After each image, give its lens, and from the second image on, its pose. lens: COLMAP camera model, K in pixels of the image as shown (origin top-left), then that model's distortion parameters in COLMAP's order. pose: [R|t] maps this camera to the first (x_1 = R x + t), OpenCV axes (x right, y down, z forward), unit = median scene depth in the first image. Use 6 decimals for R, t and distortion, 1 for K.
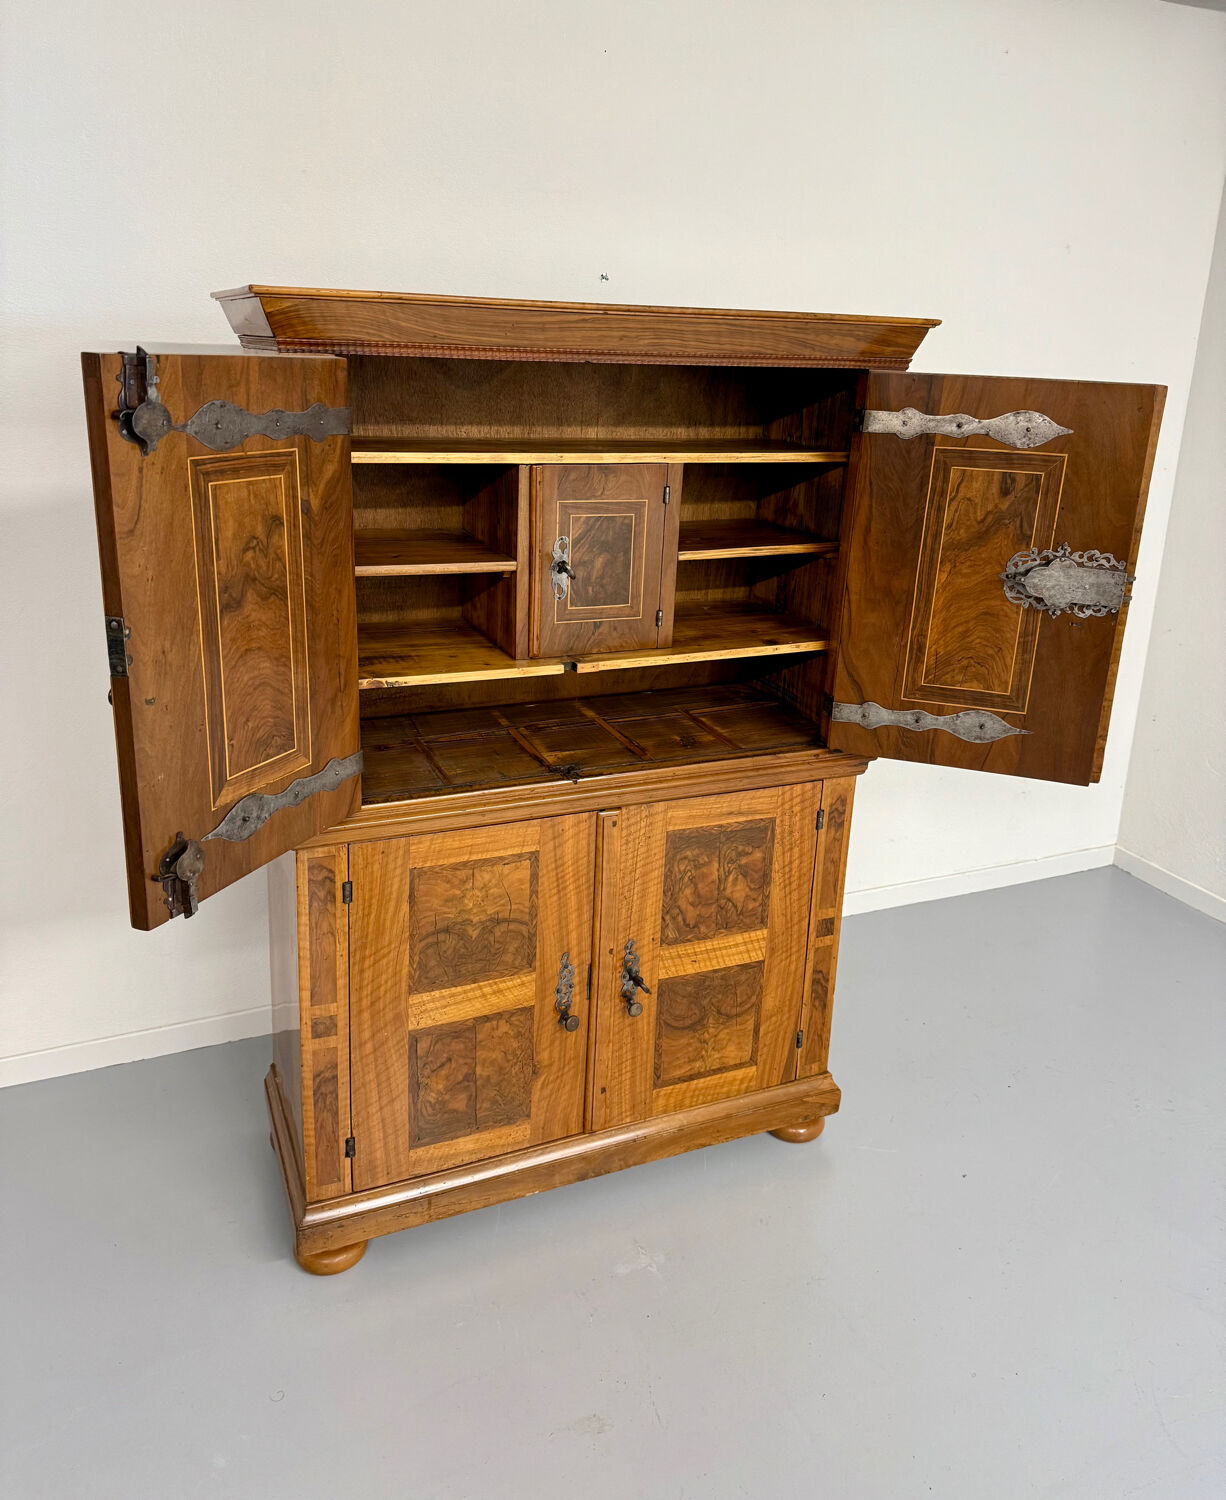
lens RADIAL K [[1134.3, 0, 609.8], [0, 1134.3, 684.8], [0, 0, 1]] dist [0.086854, -0.063868]
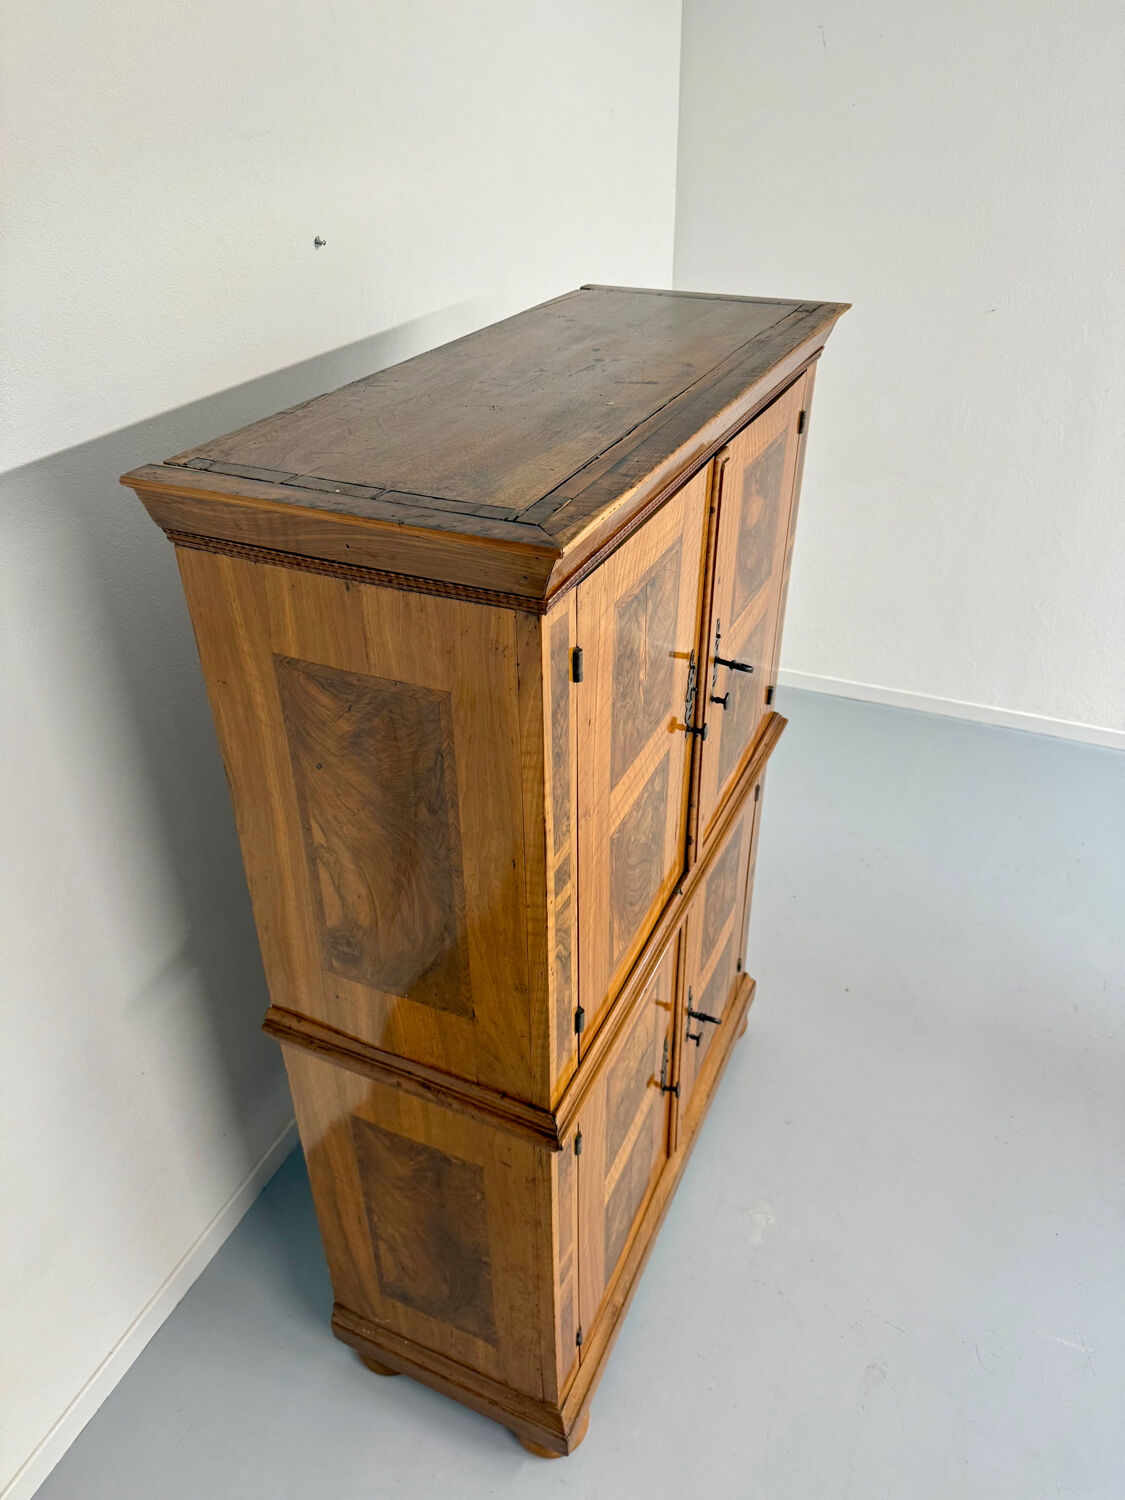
lens RADIAL K [[1084.3, 0, 571.4], [0, 1084.3, 741.5], [0, 0, 1]] dist [0.009225, -0.032773]
pose [[0.735112, -0.398877, 0.548185, -0.517888], [0.224419, 0.906184, 0.358423, -0.353956], [-0.639723, -0.140458, 0.755662, 0.398002]]
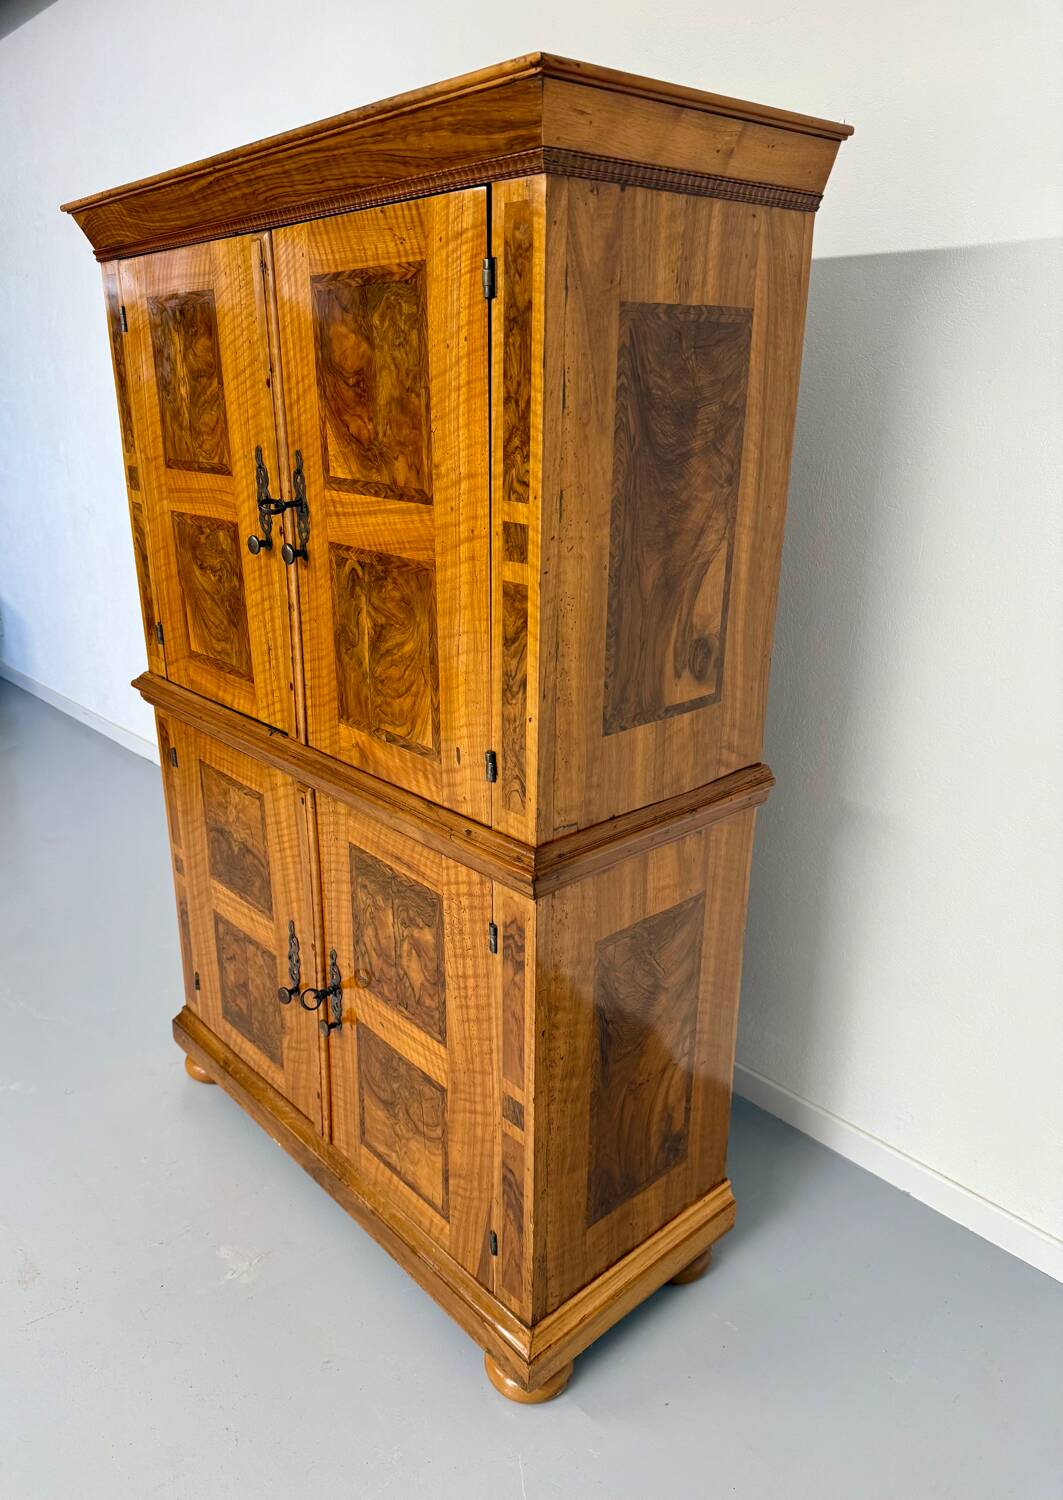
lens RADIAL K [[1059.0, 0, 505.2], [0, 1059.0, 751.7], [0, 0, 1]] dist [0.057719, -0.056738]
pose [[0.308151, 0.286383, -0.907209, 0.774866], [-0.254965, 0.943589, 0.211264, -0.122301], [0.916535, 0.166205, 0.363786, 0.846652]]
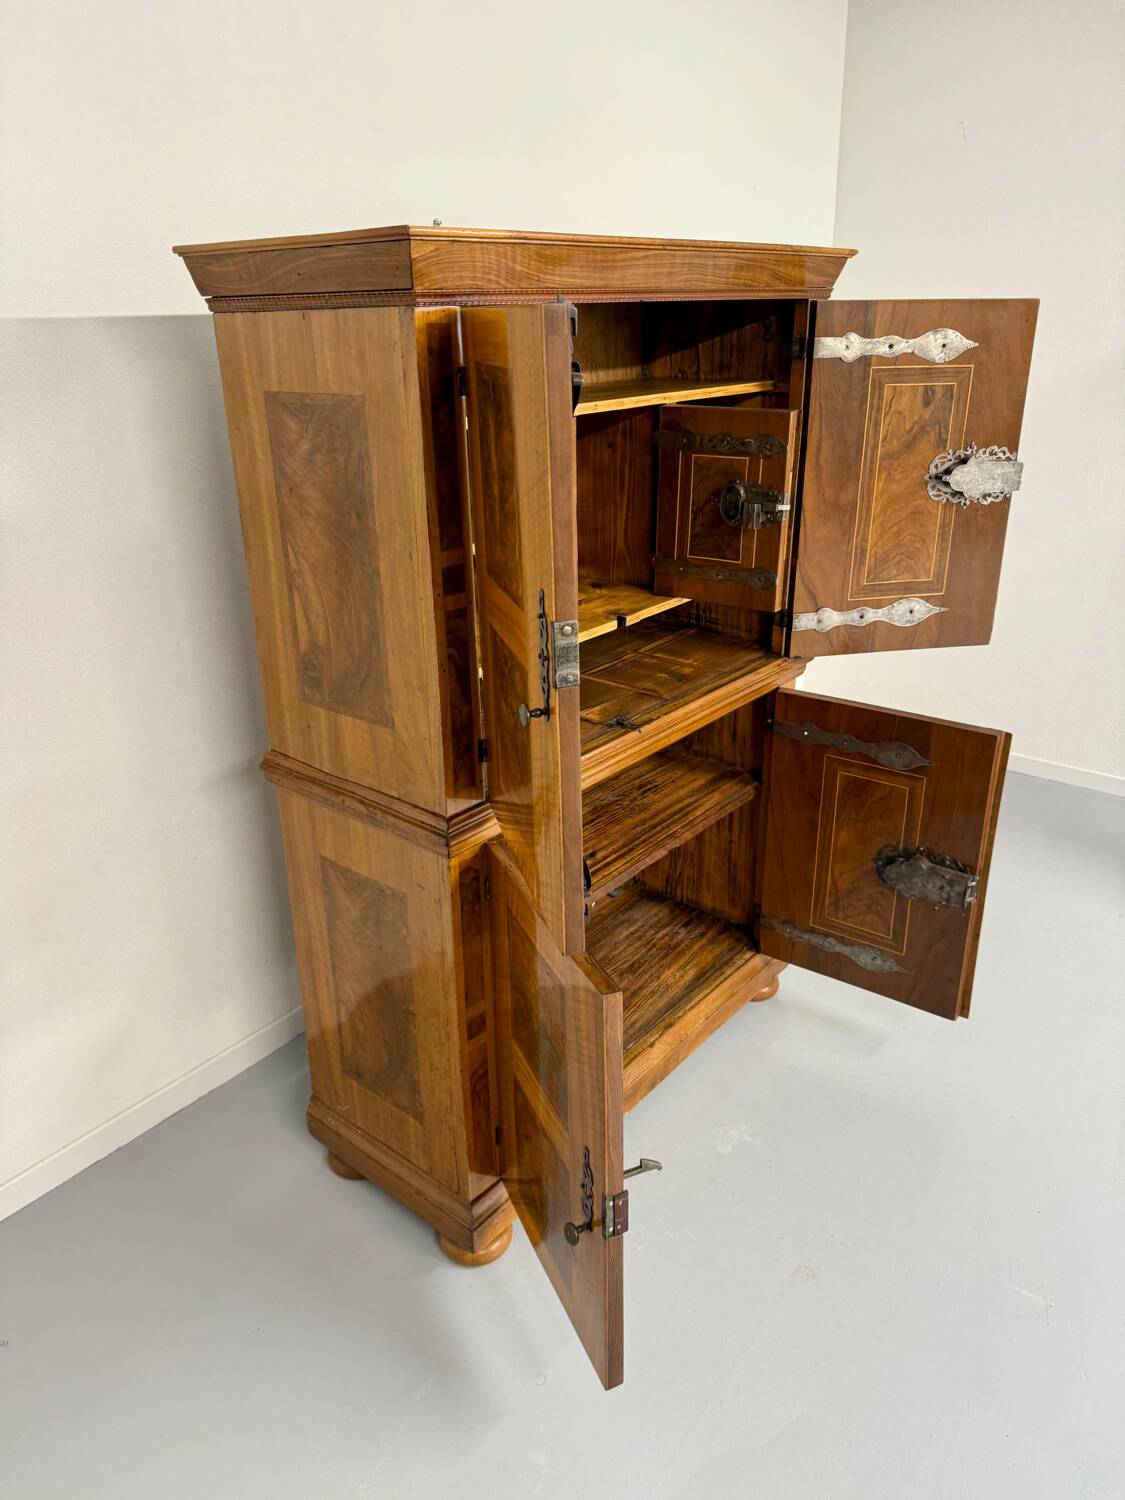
lens RADIAL K [[1055.6, 0, 568.2], [0, 1055.6, 759.3], [0, 0, 1]] dist [0.066955, -0.102457]
pose [[0.889957, -0.224674, 0.396861, -0.463553], [0.176832, 0.972148, 0.153816, -0.047113], [-0.420366, -0.066712, 0.904899, 0.154757]]
